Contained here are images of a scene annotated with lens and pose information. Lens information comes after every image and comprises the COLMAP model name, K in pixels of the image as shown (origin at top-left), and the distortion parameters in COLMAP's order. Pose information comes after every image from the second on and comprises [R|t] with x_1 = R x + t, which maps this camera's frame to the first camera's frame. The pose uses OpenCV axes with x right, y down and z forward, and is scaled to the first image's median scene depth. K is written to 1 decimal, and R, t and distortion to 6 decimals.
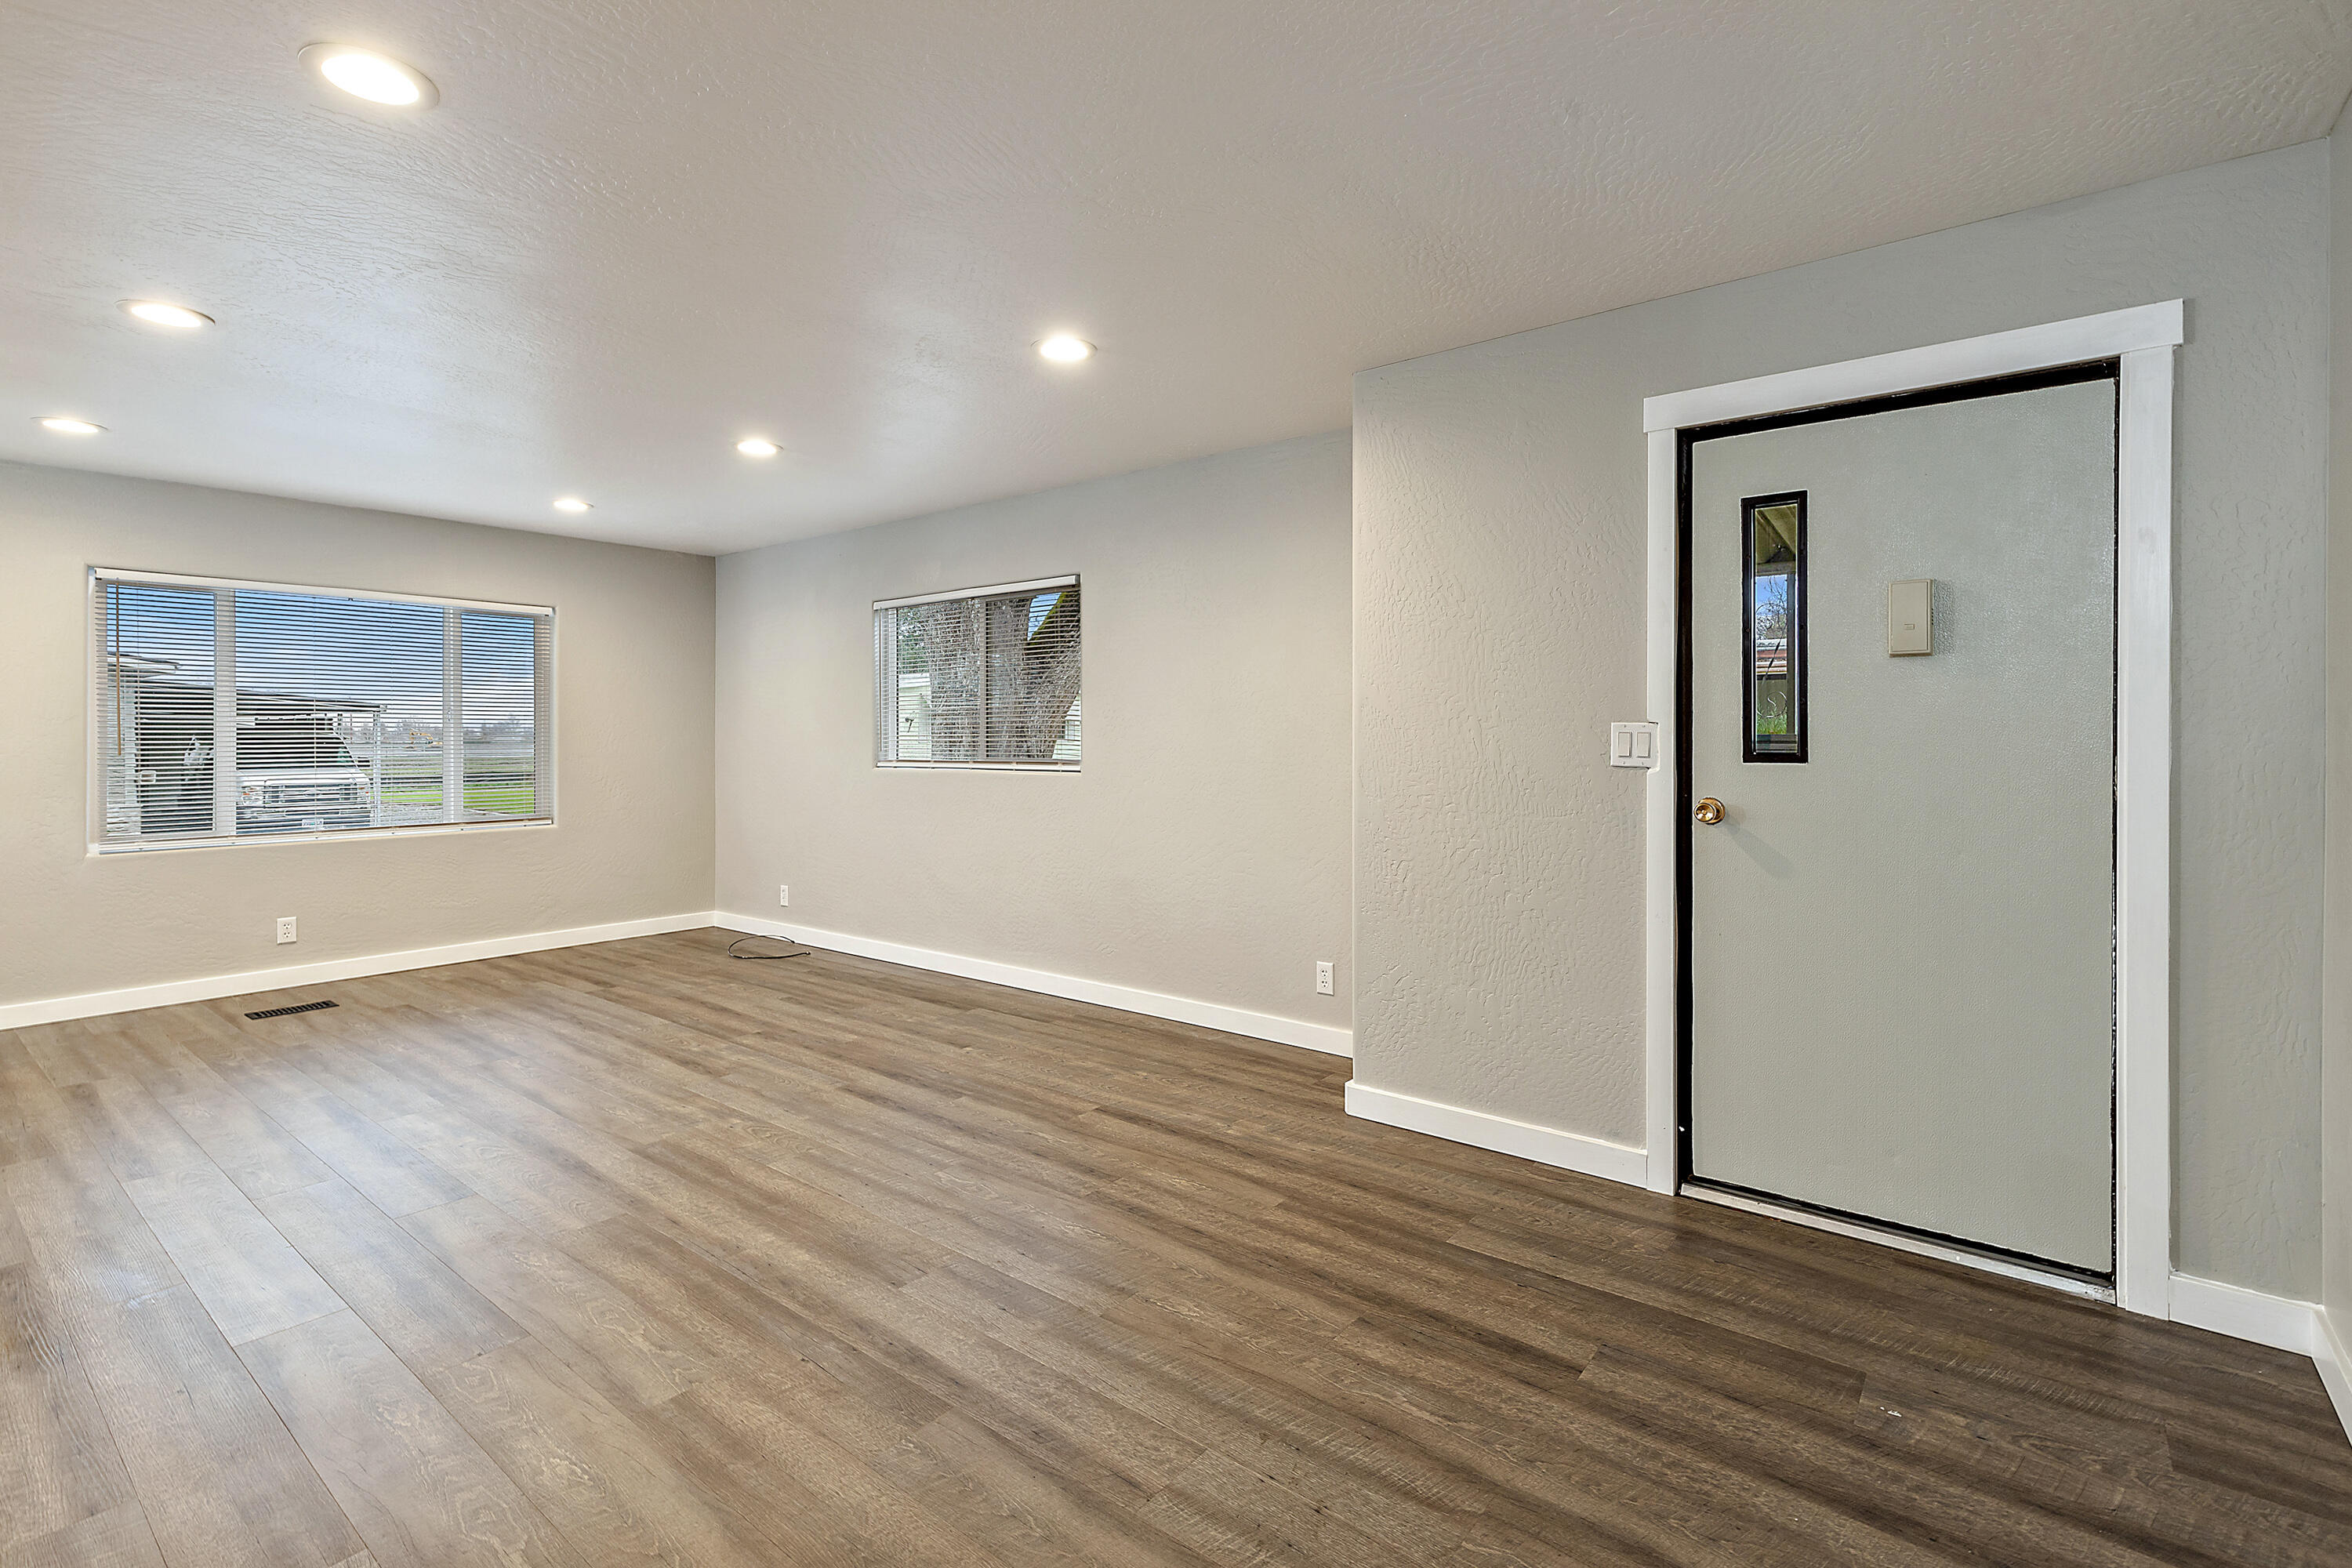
lens RADIAL K [[1071.5, 0, 1166.9], [0, 1071.5, 734.9], [0, 0, 1]] dist [0.008495, -0.001493]
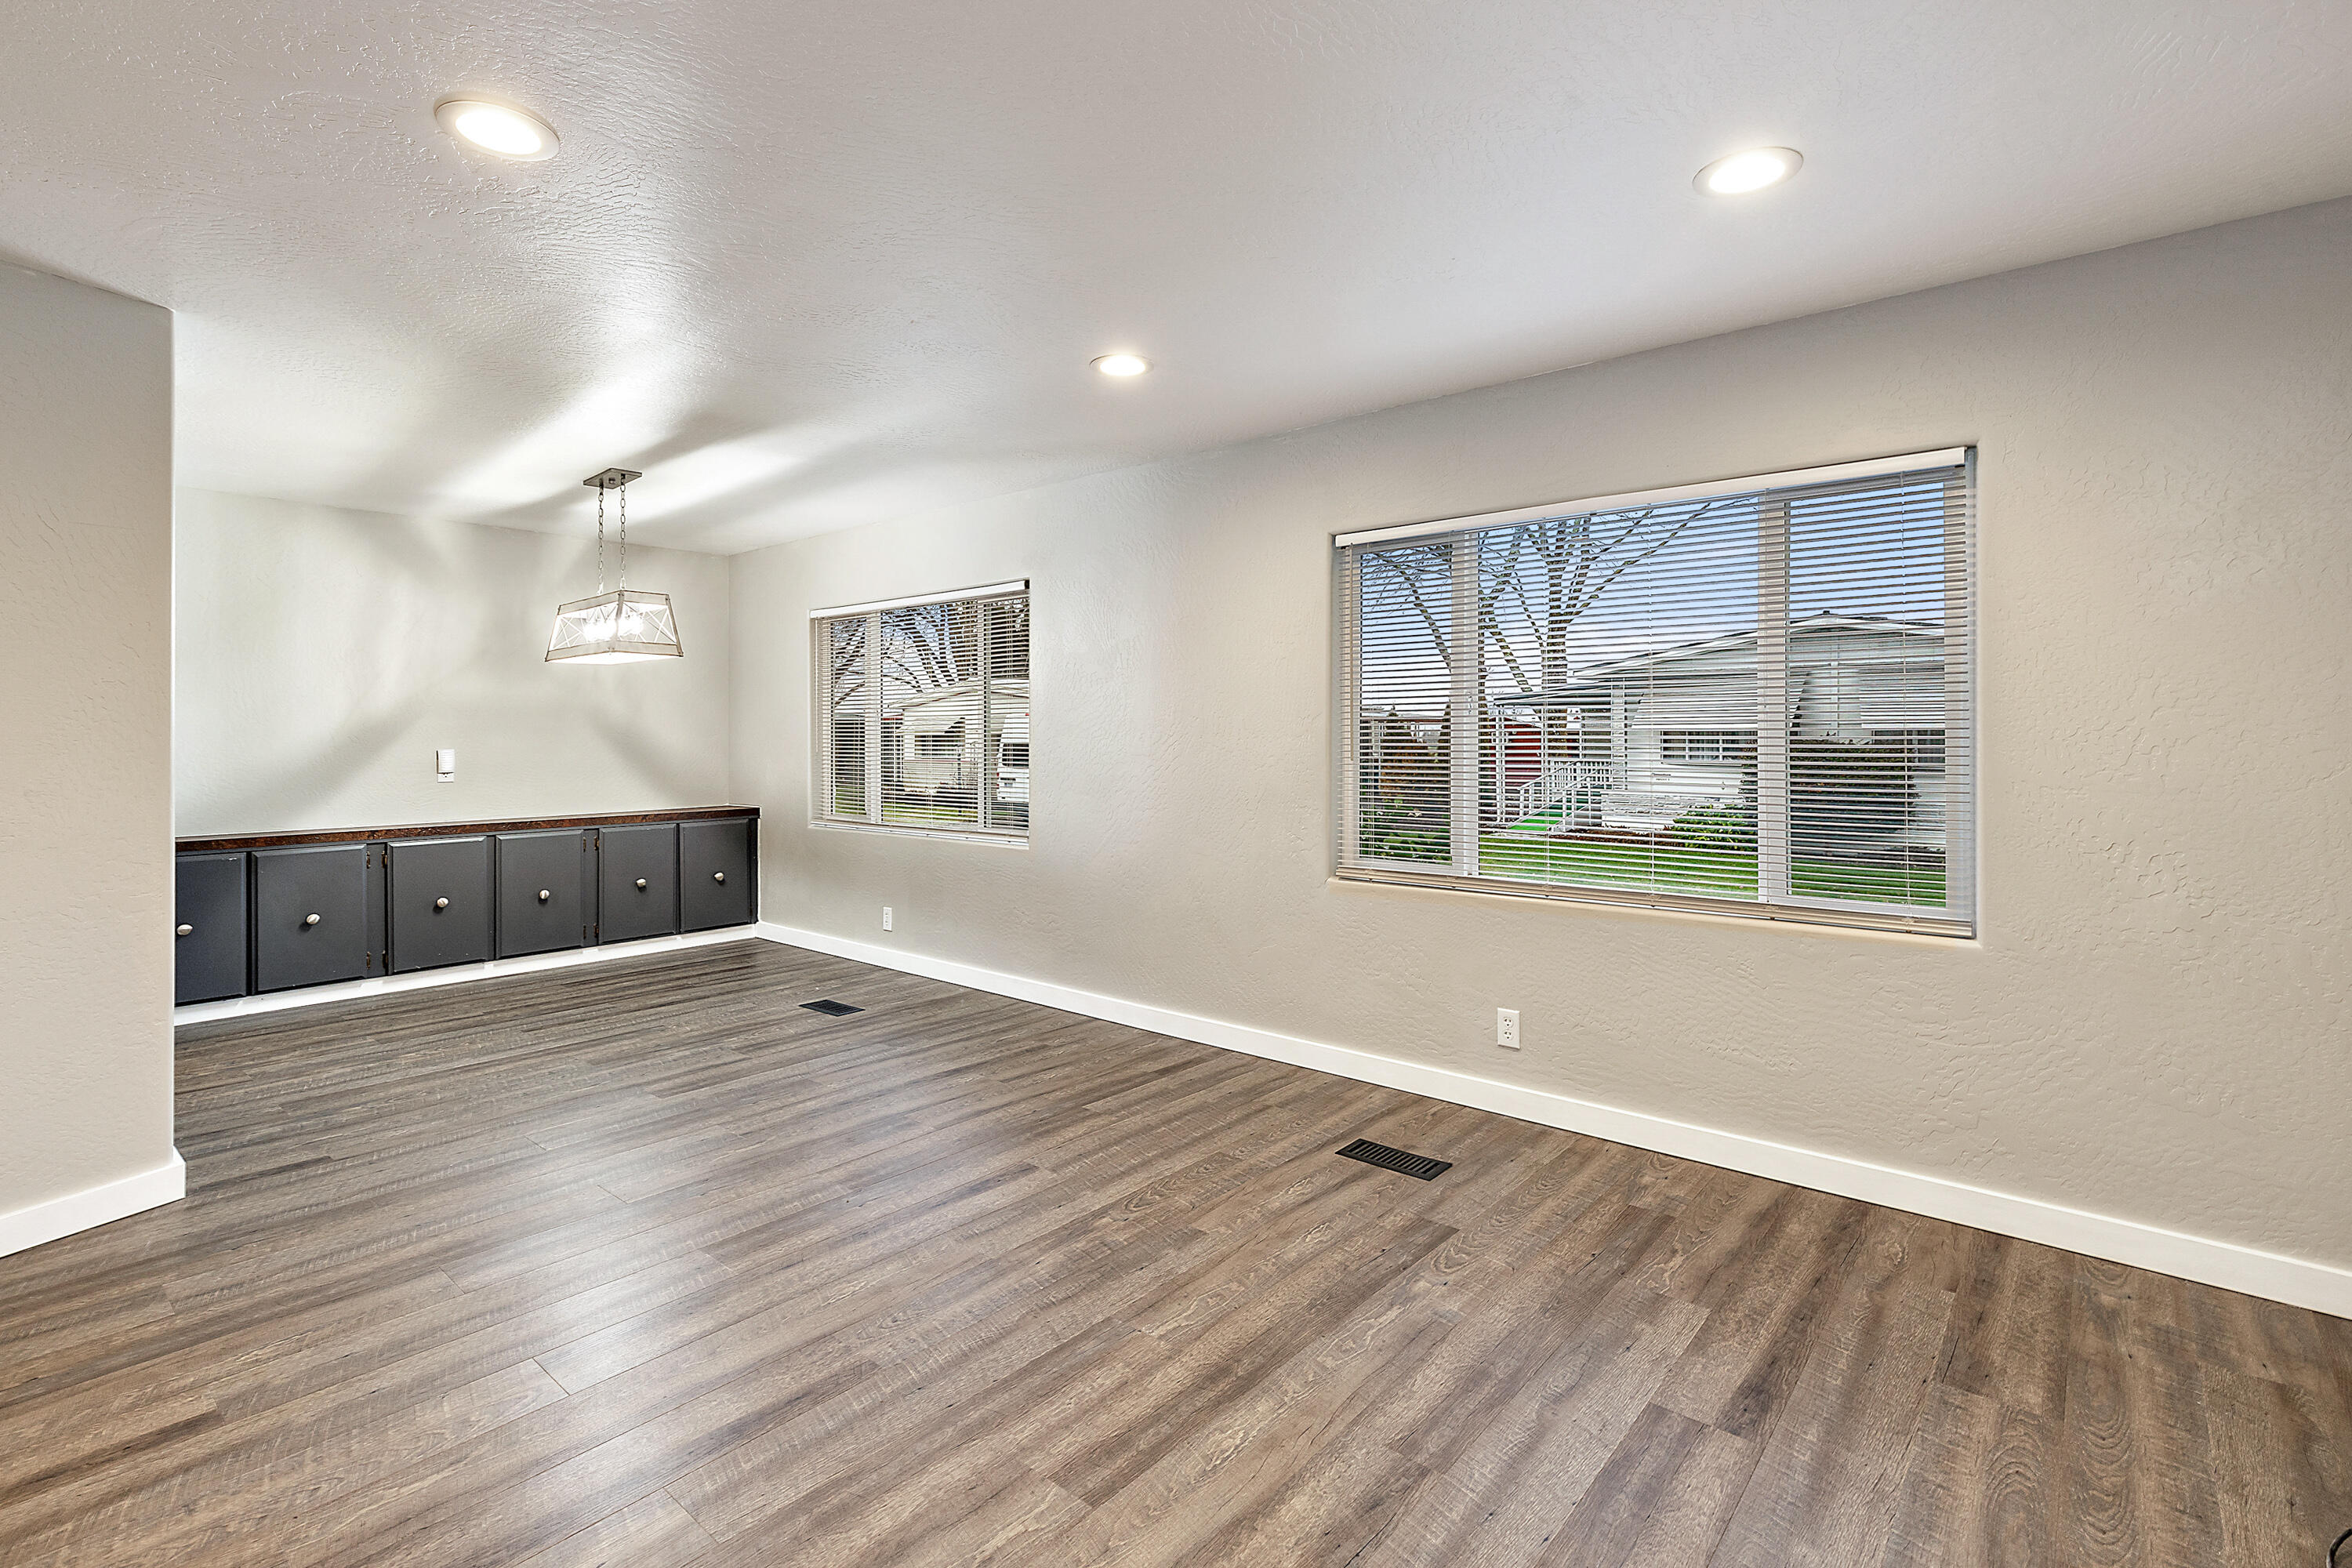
lens RADIAL K [[1071.5, 0, 1181.4], [0, 1071.5, 730.6], [0, 0, 1]] dist [0.008495, -0.001493]
pose [[-0.027799, -0.001155, -0.999613, -0.268654], [0.002959, 0.999995, -0.001238, -0.004832], [0.999609, -0.002992, -0.027796, 1.530267]]
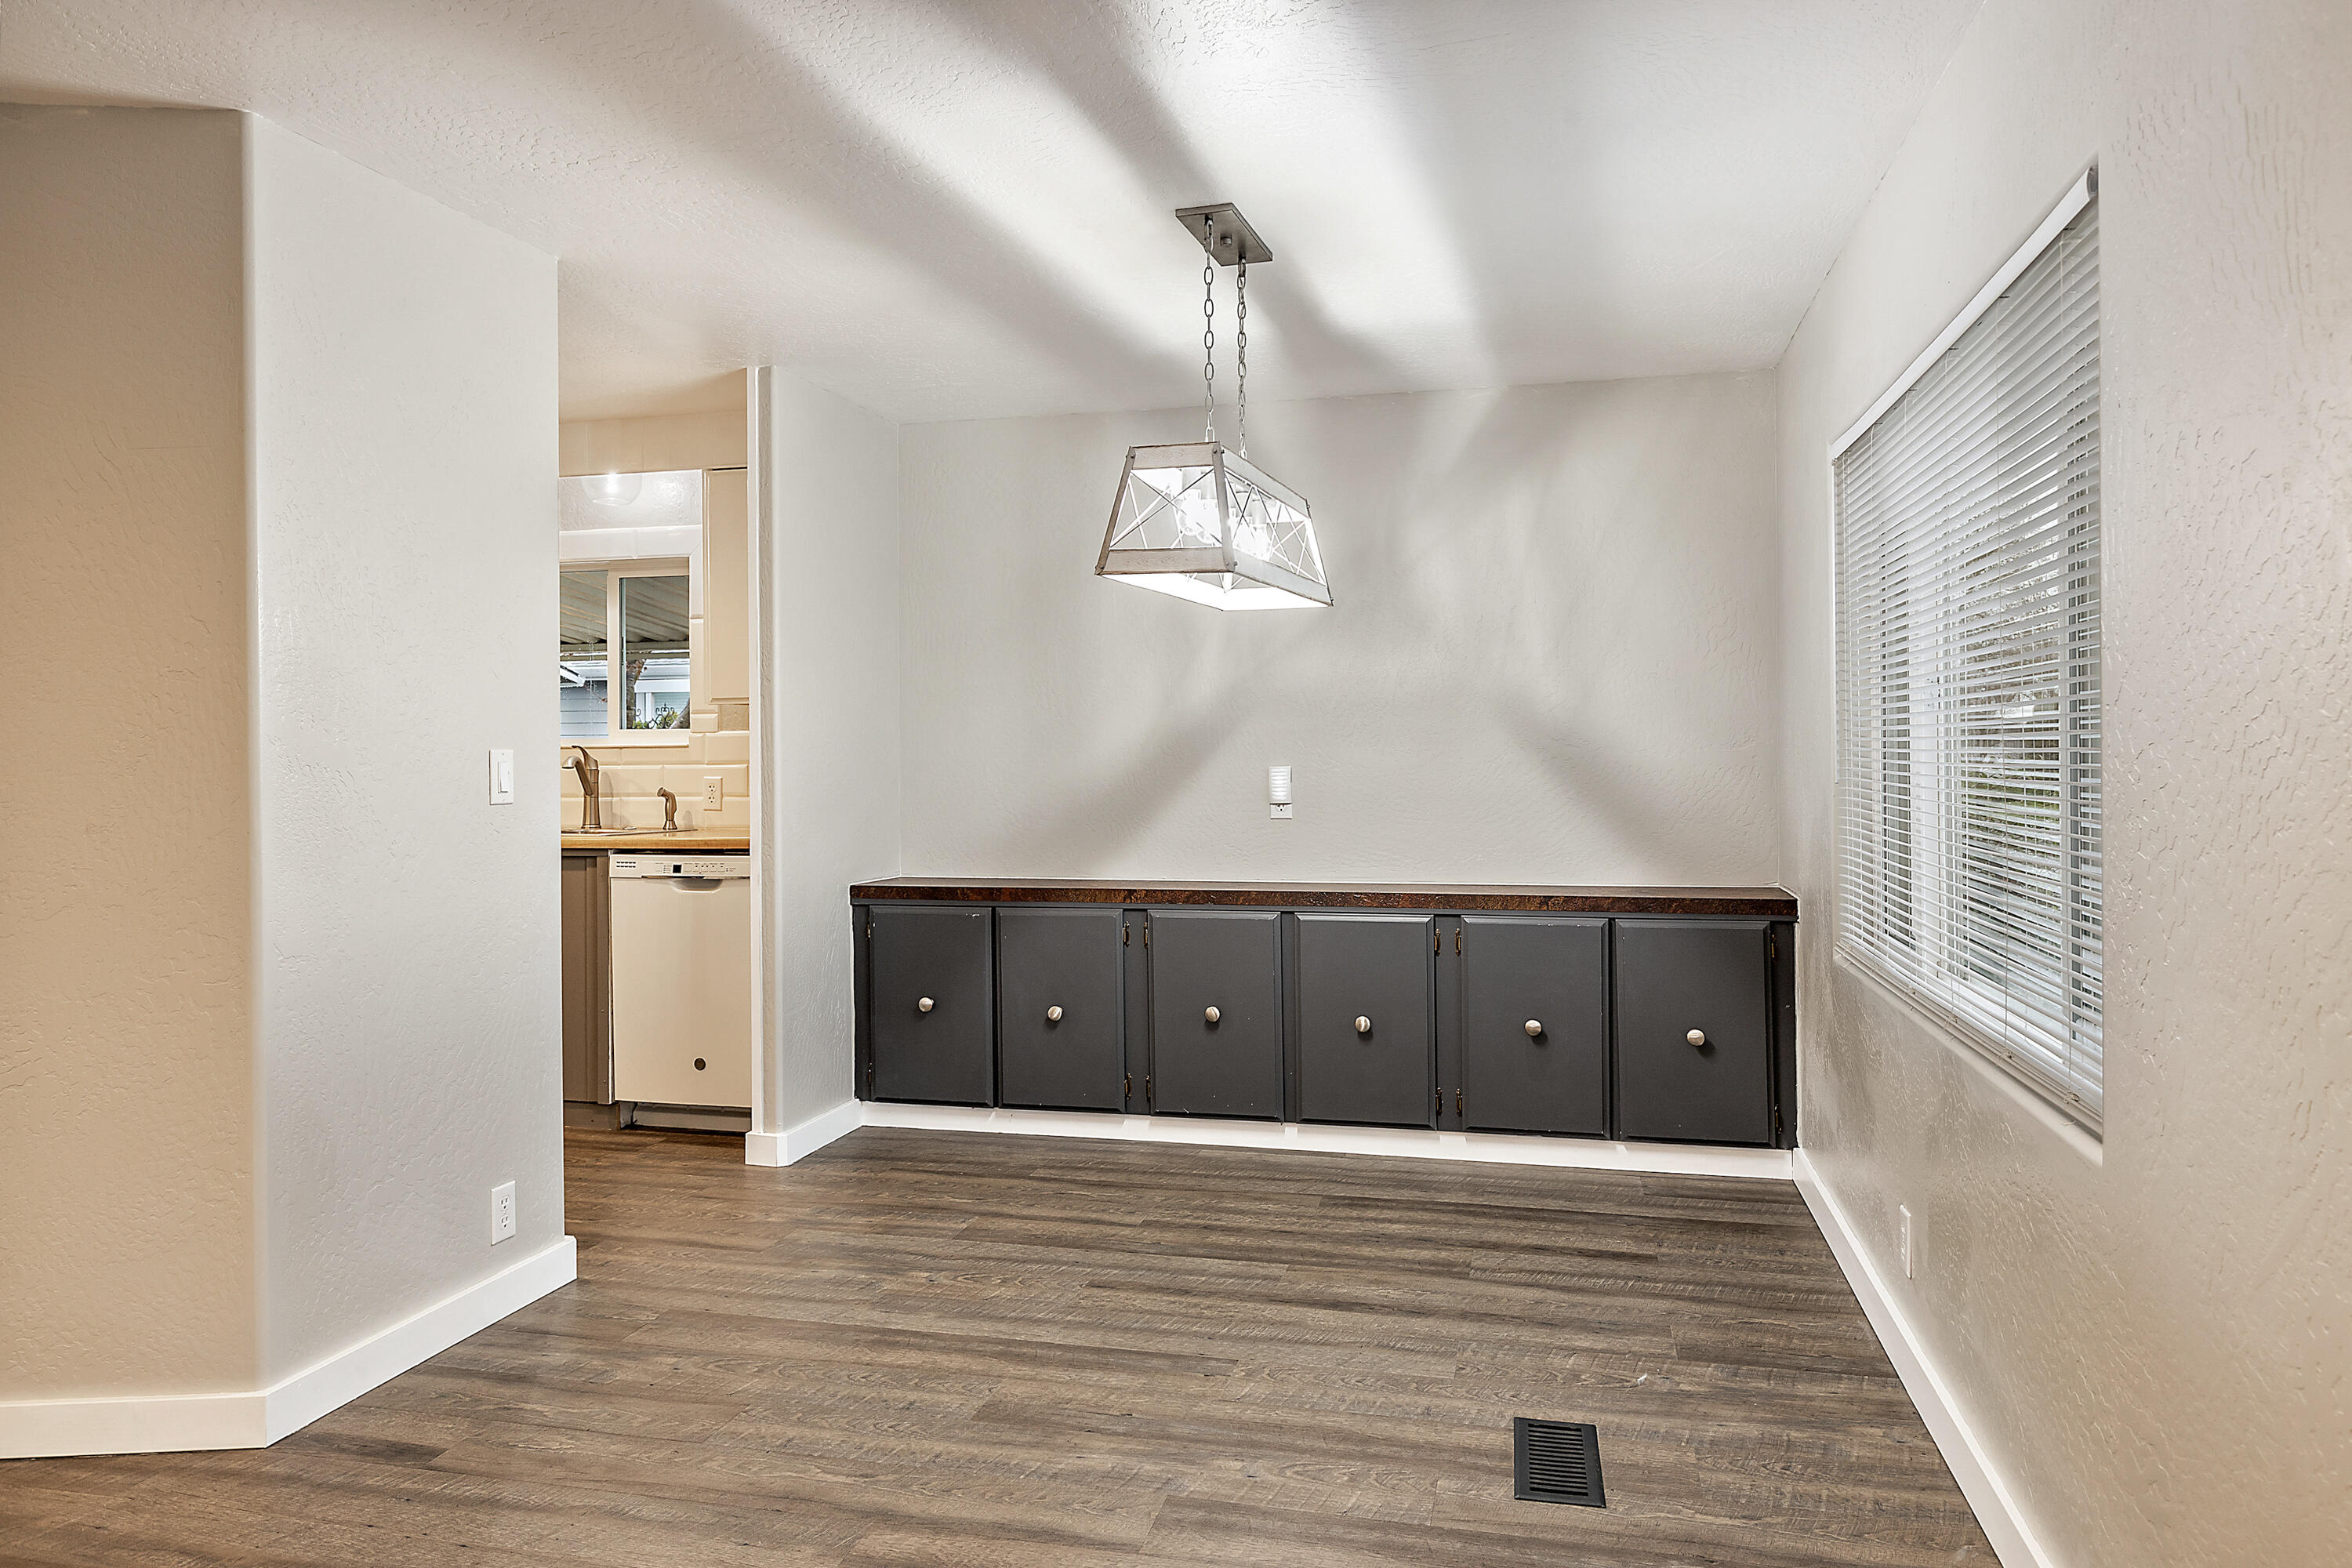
lens RADIAL K [[1536.1, 0, 1183.1], [0, 1536.1, 729.1], [0, 0, 1]] dist [0.001249, 0.001684]
pose [[-0.906262, 0.003729, -0.422699, -1.385961], [0.009906, 0.999874, -0.012418, 0.003230], [0.422600, -0.015441, -0.906185, 1.673691]]
